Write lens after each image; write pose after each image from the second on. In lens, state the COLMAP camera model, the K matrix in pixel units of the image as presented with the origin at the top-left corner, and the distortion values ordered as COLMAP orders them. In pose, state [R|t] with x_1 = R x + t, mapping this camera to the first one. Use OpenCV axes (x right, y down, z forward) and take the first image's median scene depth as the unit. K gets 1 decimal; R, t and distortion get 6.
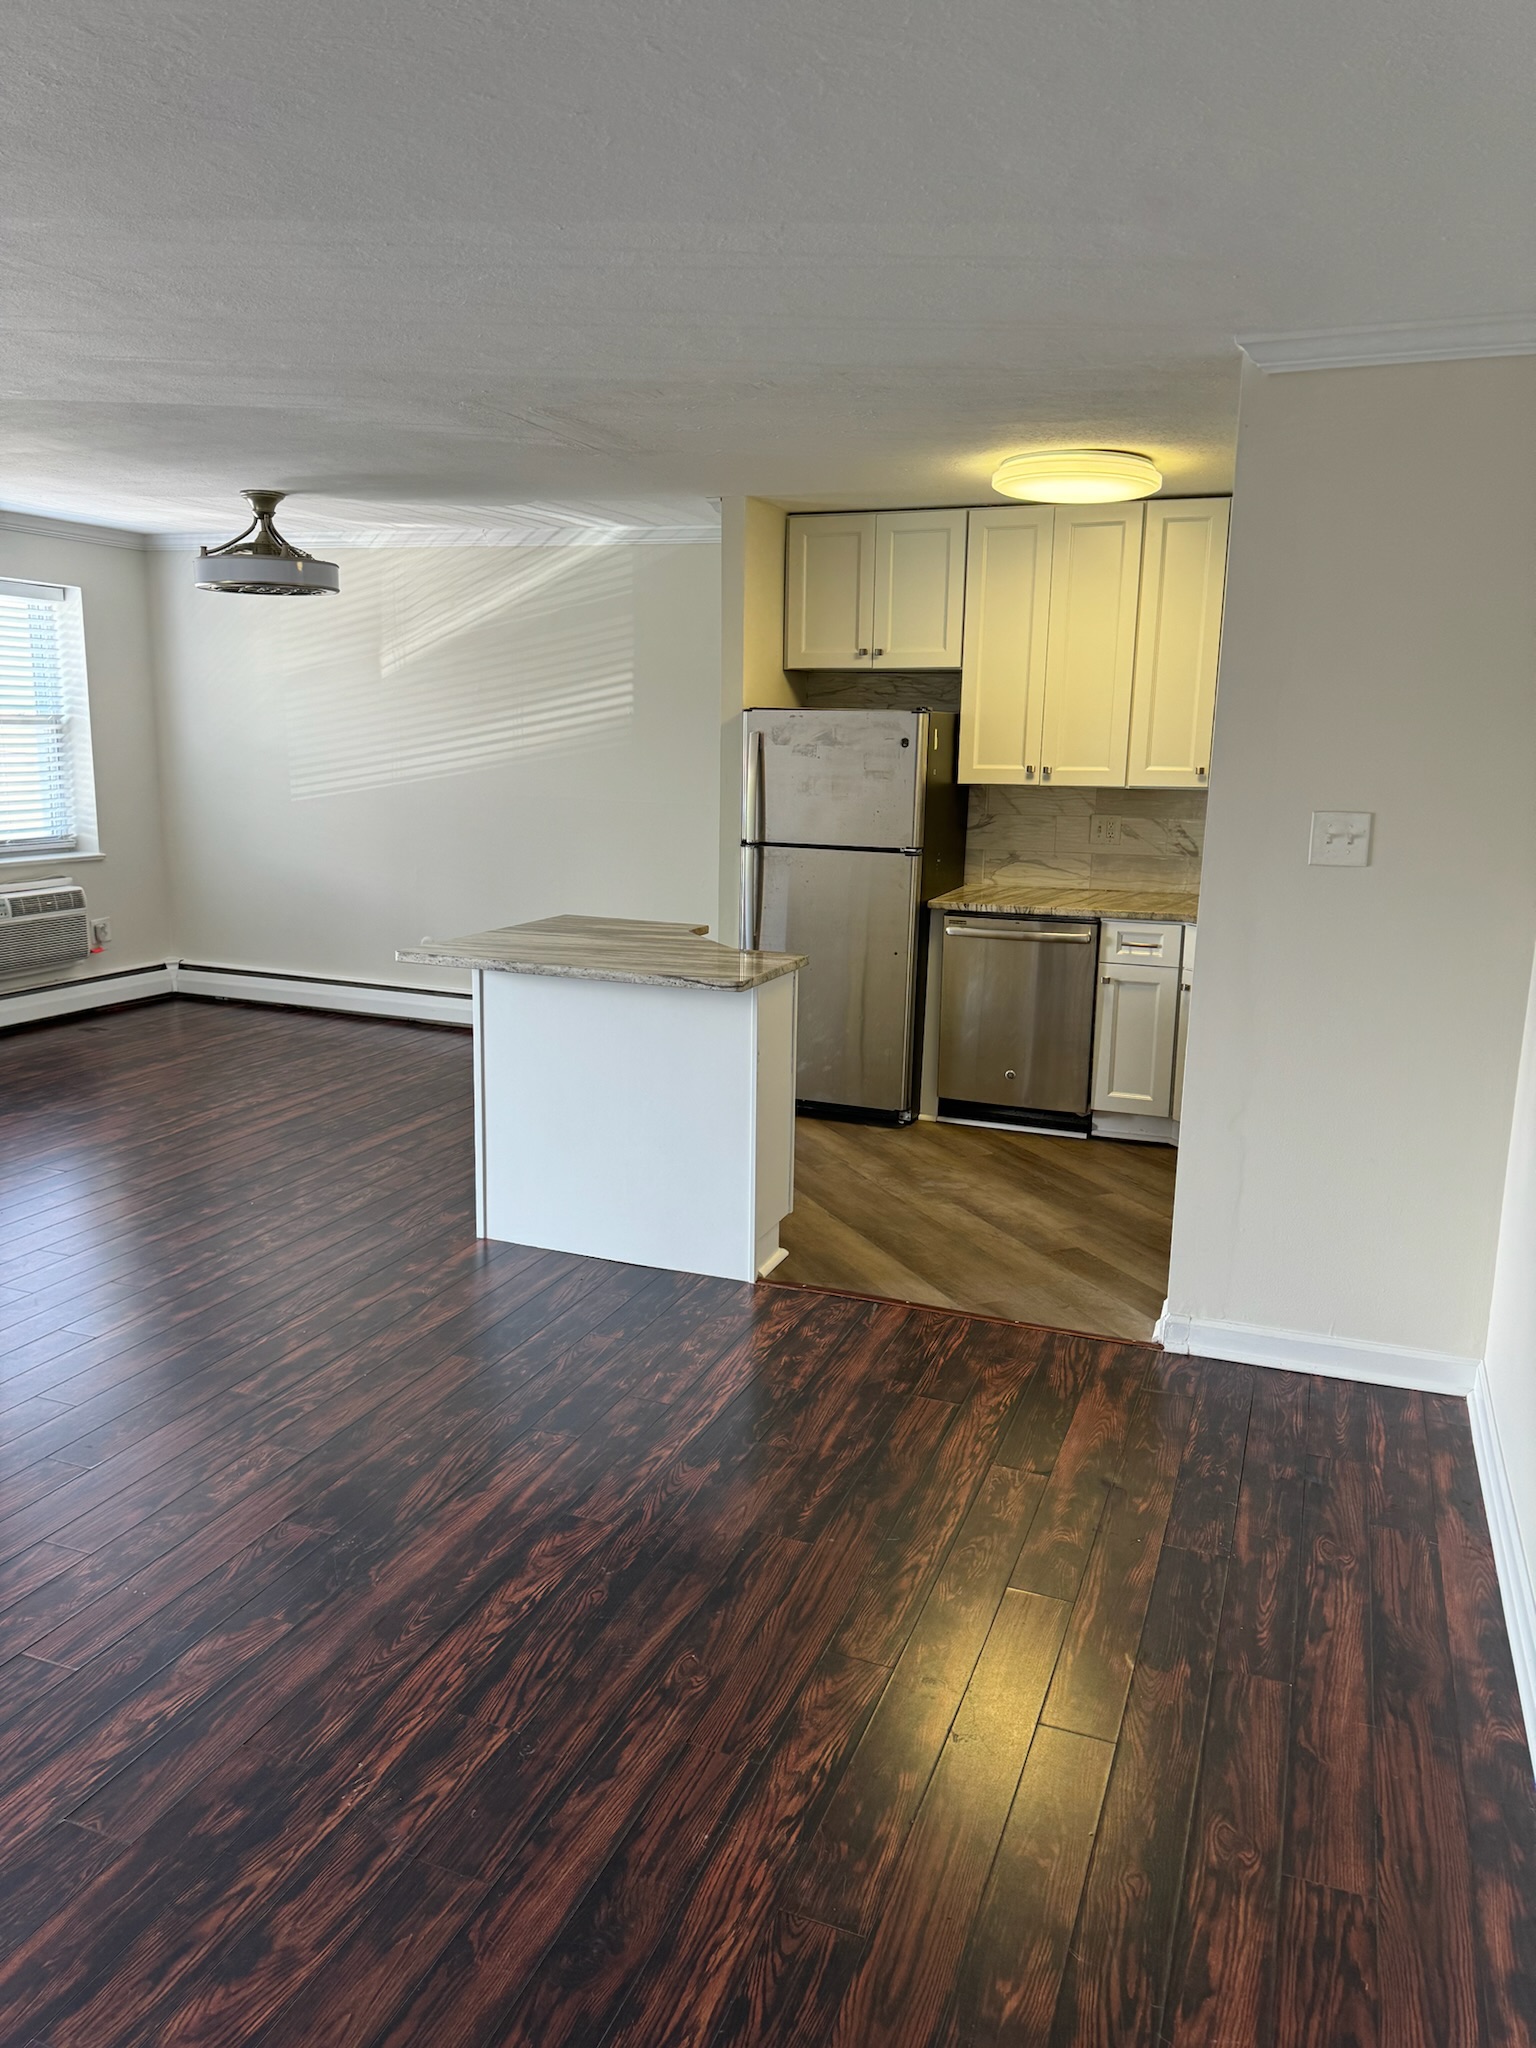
lens RADIAL K [[1414.7, 0, 761.1], [0, 1414.7, 1028.0], [0, 0, 1]] dist [0.004422, -0.023127]
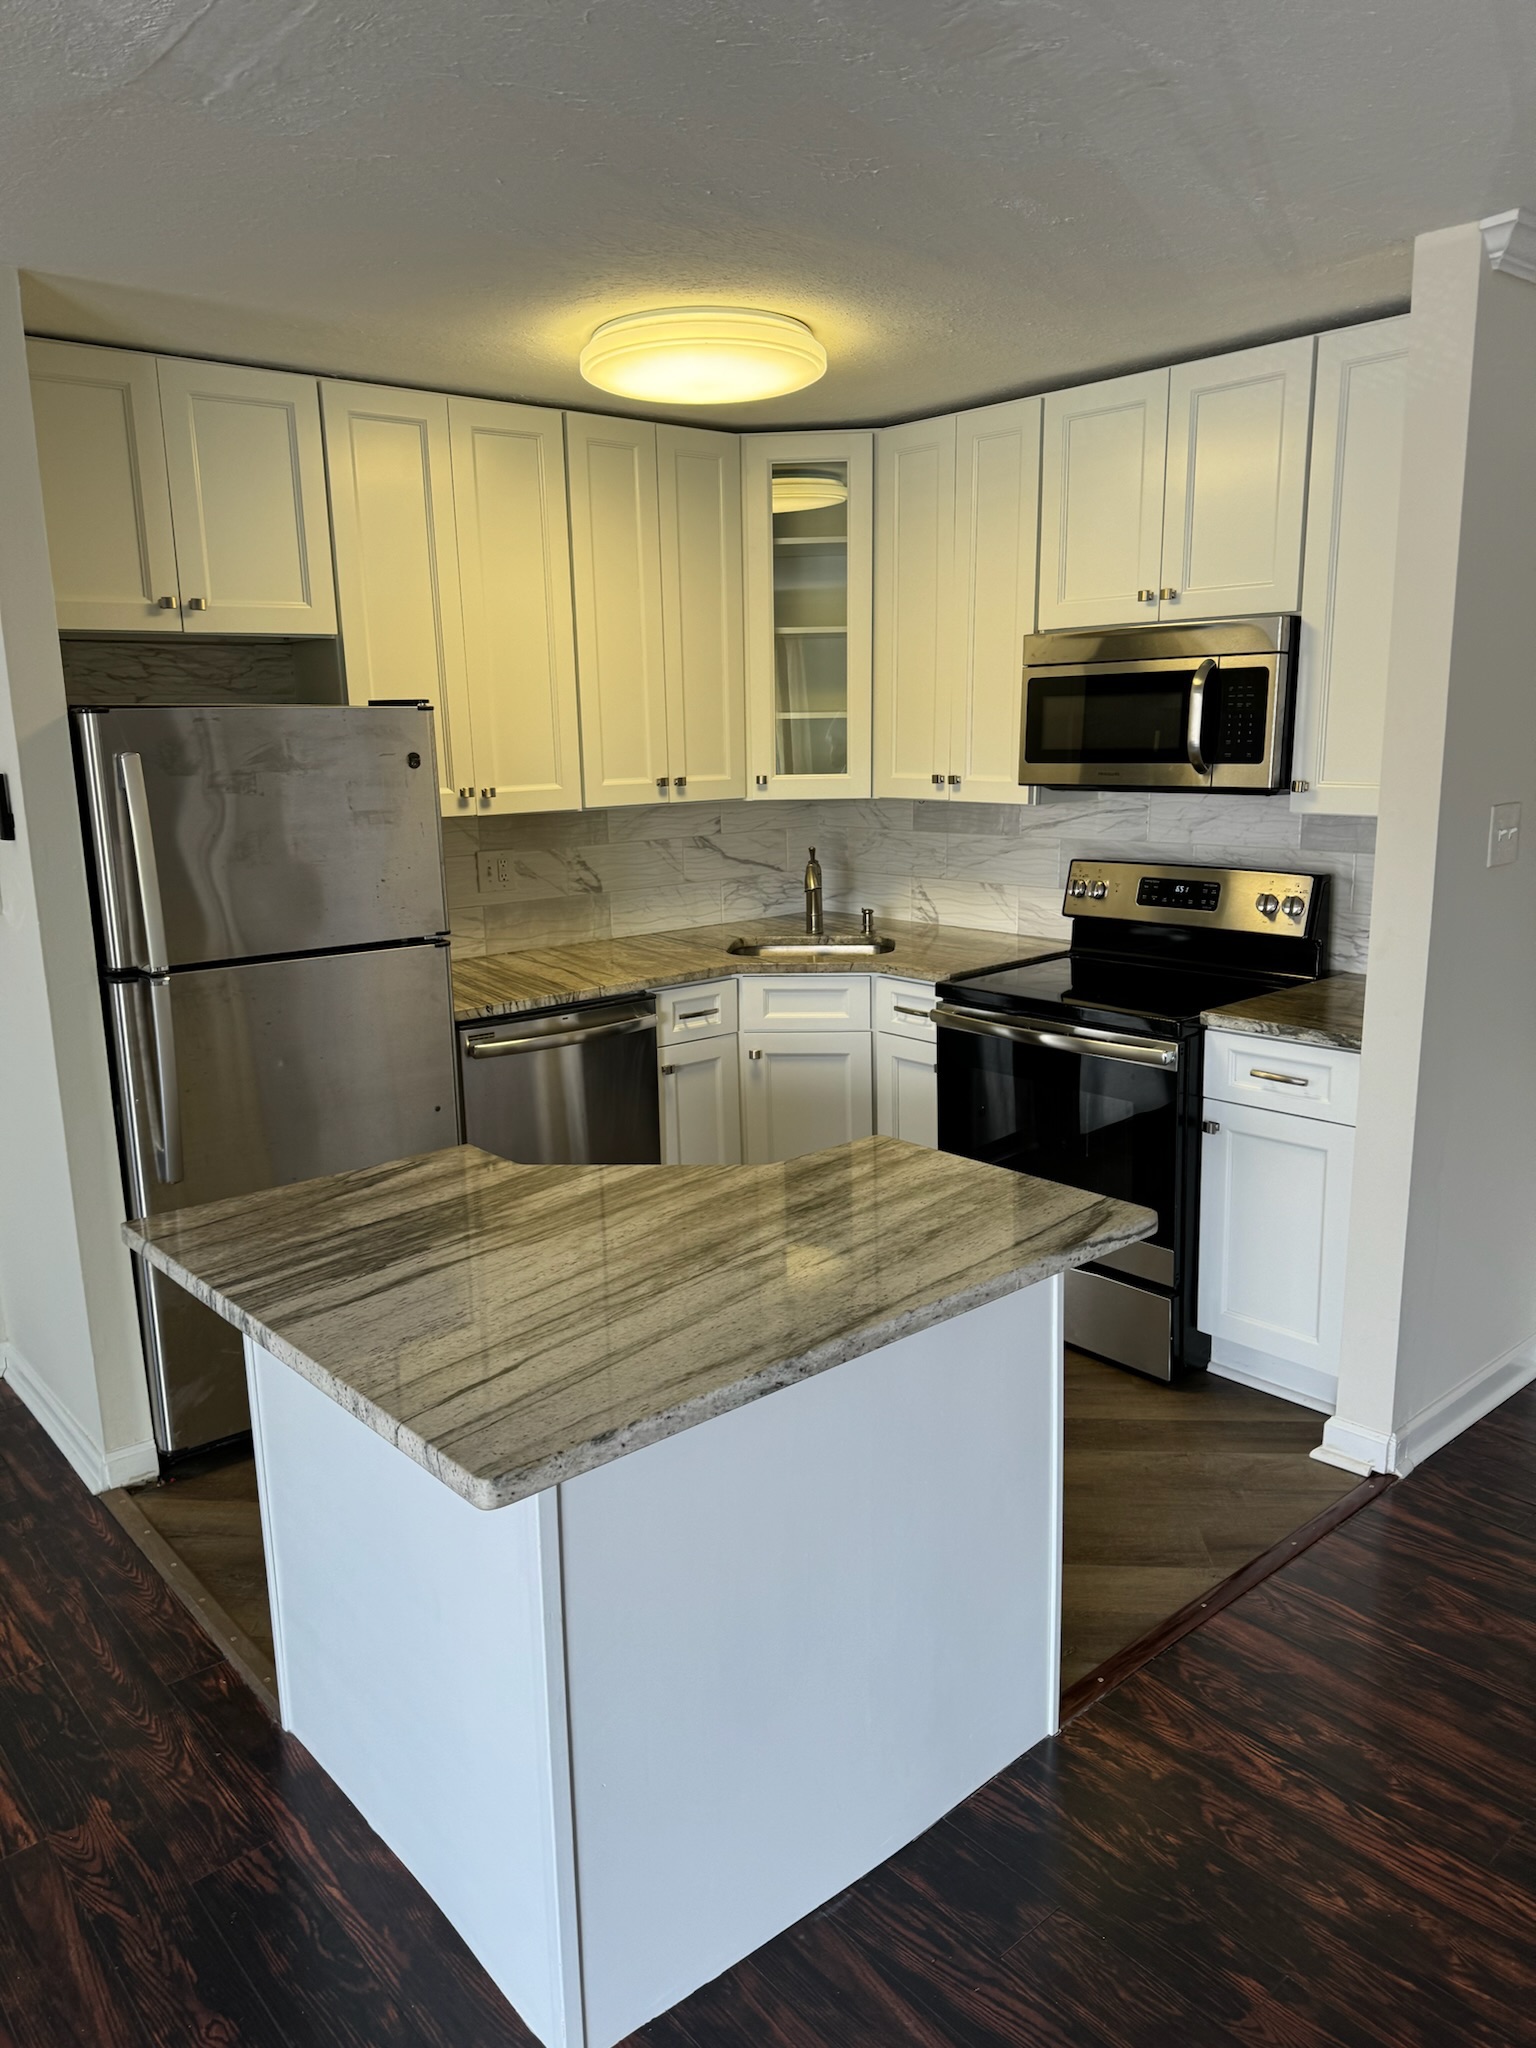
lens RADIAL K [[1414.7, 0, 761.3], [0, 1414.7, 1015.5], [0, 0, 1]] dist [0.004422, -0.023127]
pose [[0.468506, -0.194033, 0.861889, -0.356939], [0.204045, 0.972972, 0.108126, -0.129585], [-0.859574, 0.125206, 0.495435, 0.585386]]
